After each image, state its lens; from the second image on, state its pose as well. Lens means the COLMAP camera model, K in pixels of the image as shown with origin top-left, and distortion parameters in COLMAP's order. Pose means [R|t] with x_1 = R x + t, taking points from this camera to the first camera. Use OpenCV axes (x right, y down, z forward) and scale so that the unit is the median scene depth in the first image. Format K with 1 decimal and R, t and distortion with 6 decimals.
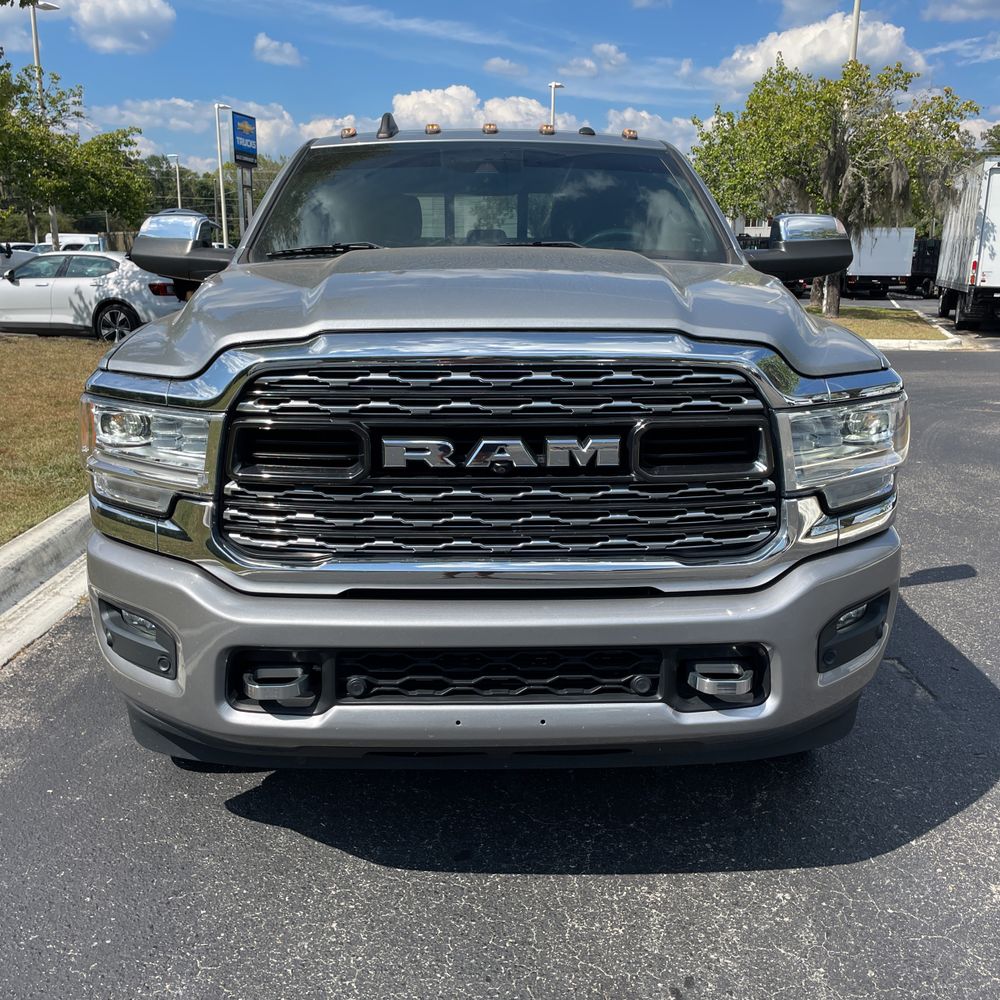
lens RADIAL K [[1018.2, 0, 504.6], [0, 1018.2, 507.7], [0, 0, 1]] dist [0.017587, 0.000000]
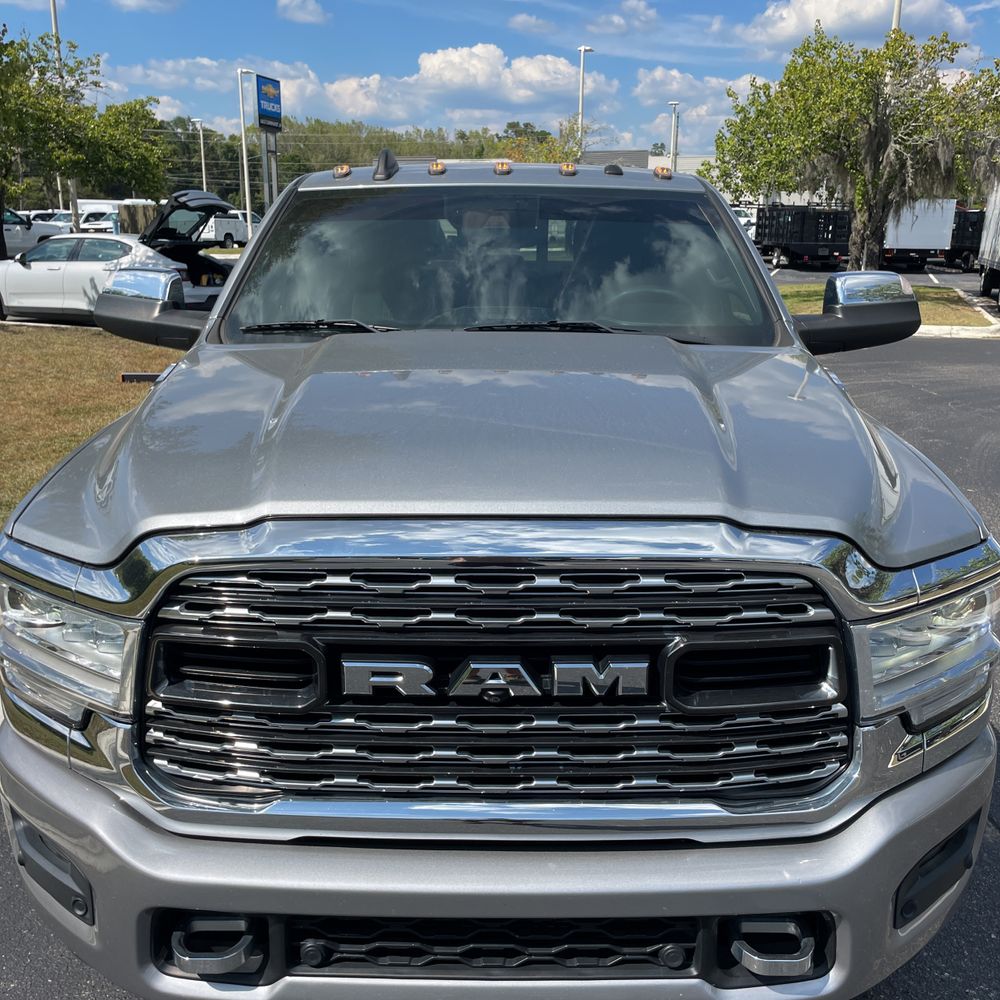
lens RADIAL K [[1018.2, 0, 502.6], [0, 1018.2, 508.9], [0, 0, 1]] dist [0.017587, 0.000000]
pose [[0.999631, 0.007880, -0.025994, 0.020018], [-0.006955, 0.999346, 0.035496, -0.192229], [0.026257, -0.035302, 0.999032, 0.208118]]
